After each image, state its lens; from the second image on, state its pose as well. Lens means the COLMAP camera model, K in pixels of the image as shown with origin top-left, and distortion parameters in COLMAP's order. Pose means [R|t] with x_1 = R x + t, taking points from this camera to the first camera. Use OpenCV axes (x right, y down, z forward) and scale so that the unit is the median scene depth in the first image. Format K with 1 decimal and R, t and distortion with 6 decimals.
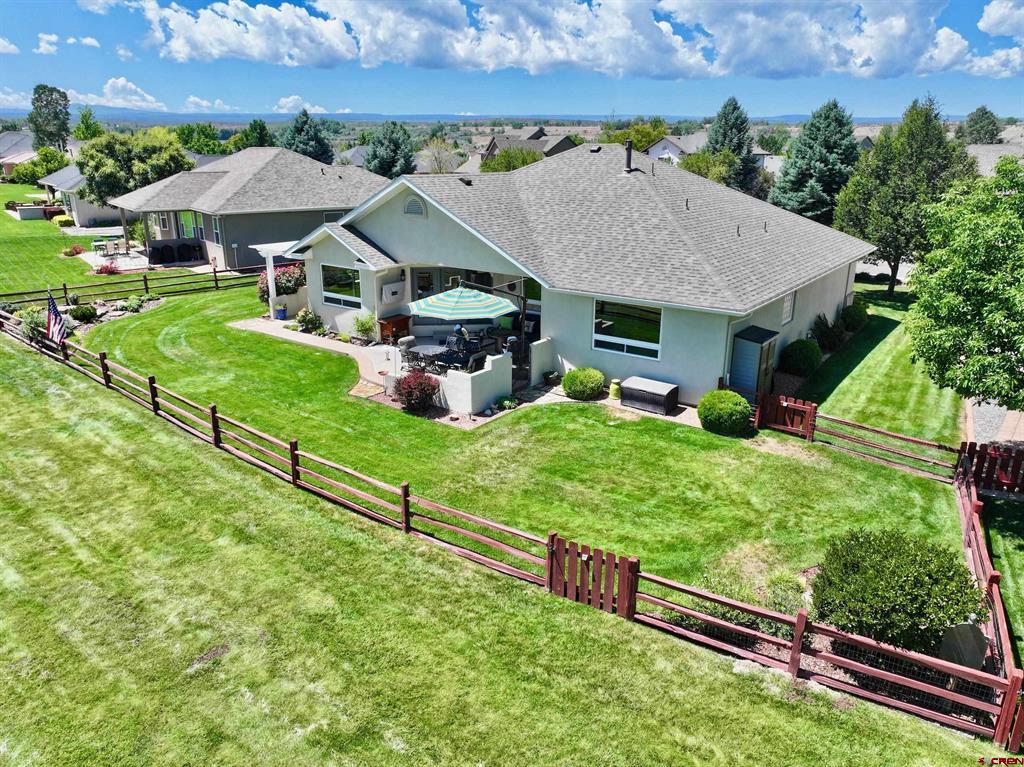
lens RADIAL K [[718.8, 0, 513.8], [0, 718.8, 380.0], [0, 0, 1]] dist [0.001071, 0.012275]
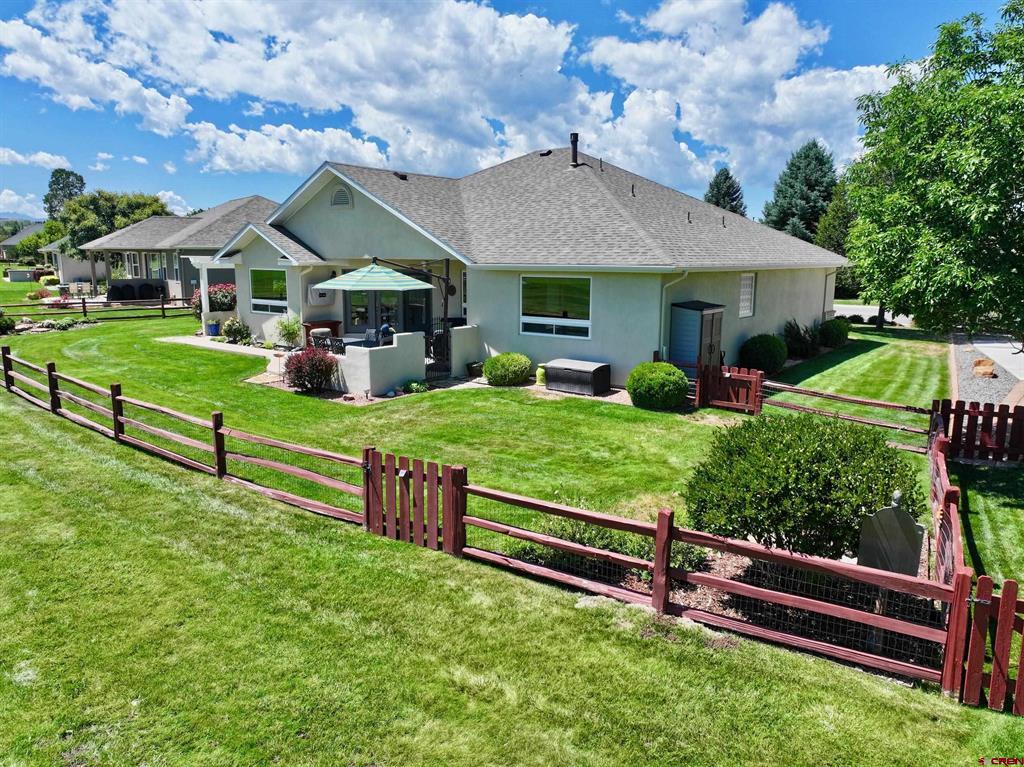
lens RADIAL K [[718.8, 0, 513.8], [0, 718.8, 380.0], [0, 0, 1]] dist [0.001071, 0.012275]
pose [[0.999660, 0.004486, -0.025688, 0.135546], [-0.007963, 0.990555, -0.136888, 0.145982], [0.024831, 0.137046, 0.990253, 0.142000]]
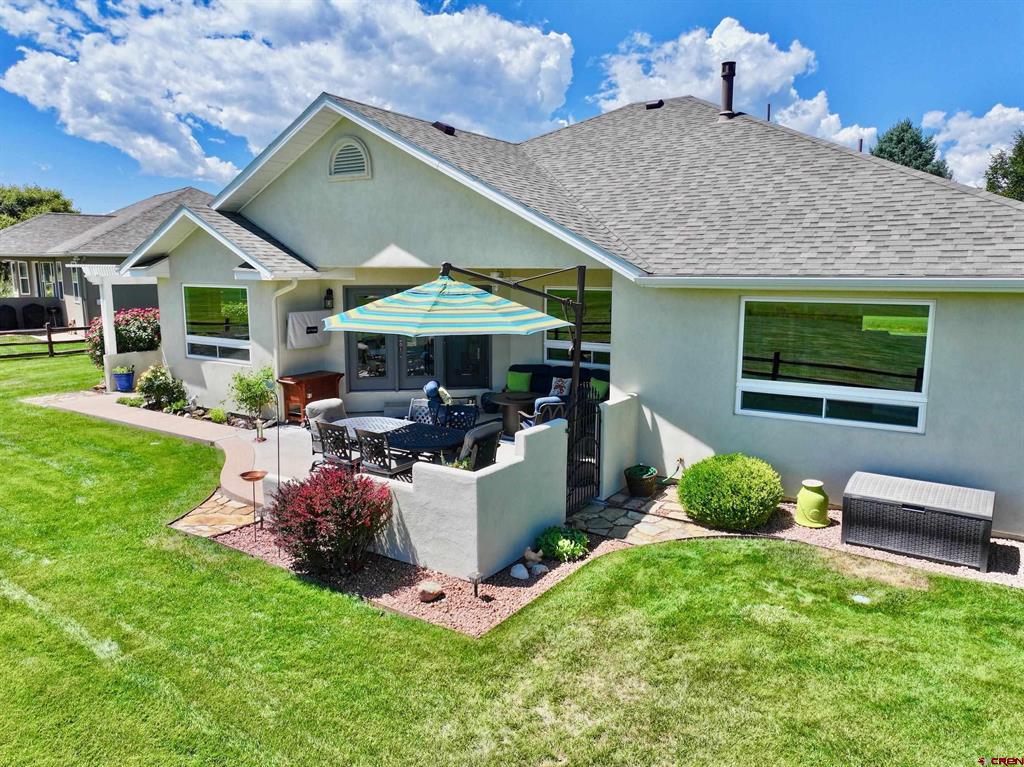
lens RADIAL K [[718.8, 0, 513.8], [0, 718.8, 380.0], [0, 0, 1]] dist [0.001071, 0.012275]
pose [[0.998374, -0.011309, 0.055872, -0.059295], [0.019649, 0.988329, -0.151061, 0.001485], [-0.053511, 0.151914, 0.986944, 0.608675]]
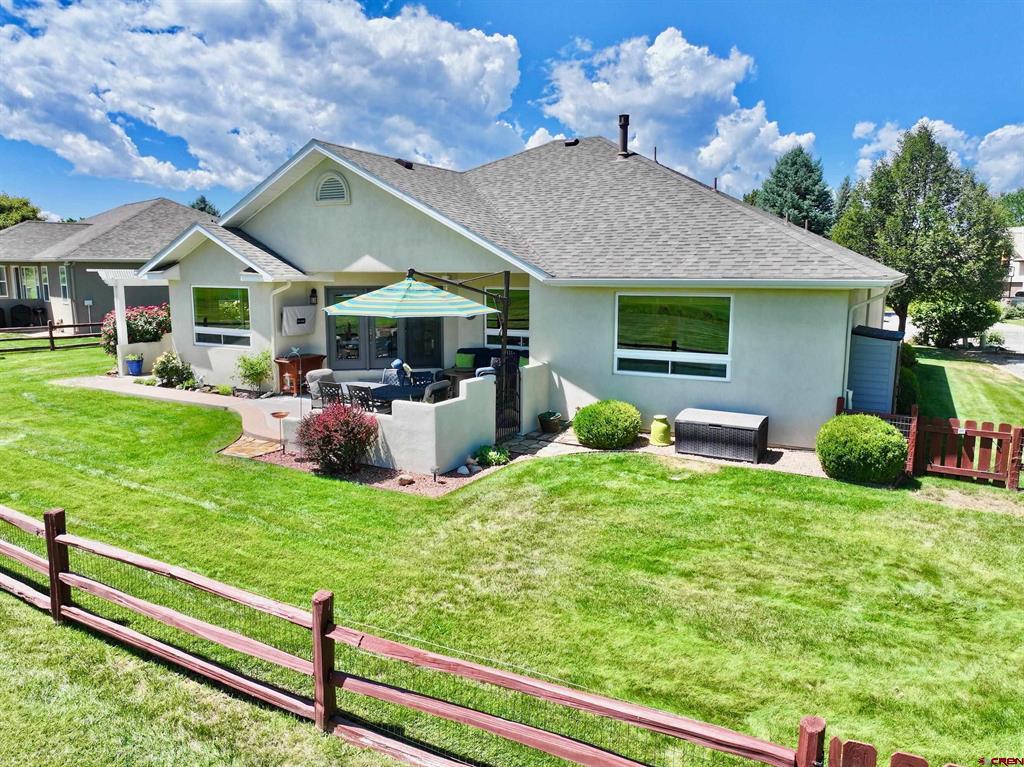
lens RADIAL K [[718.8, 0, 513.8], [0, 718.8, 380.0], [0, 0, 1]] dist [0.001071, 0.012275]
pose [[0.992204, -0.019911, 0.123020, -0.065674], [0.039098, 0.987049, -0.155583, 0.065103], [-0.118329, 0.159180, 0.980133, 0.409301]]
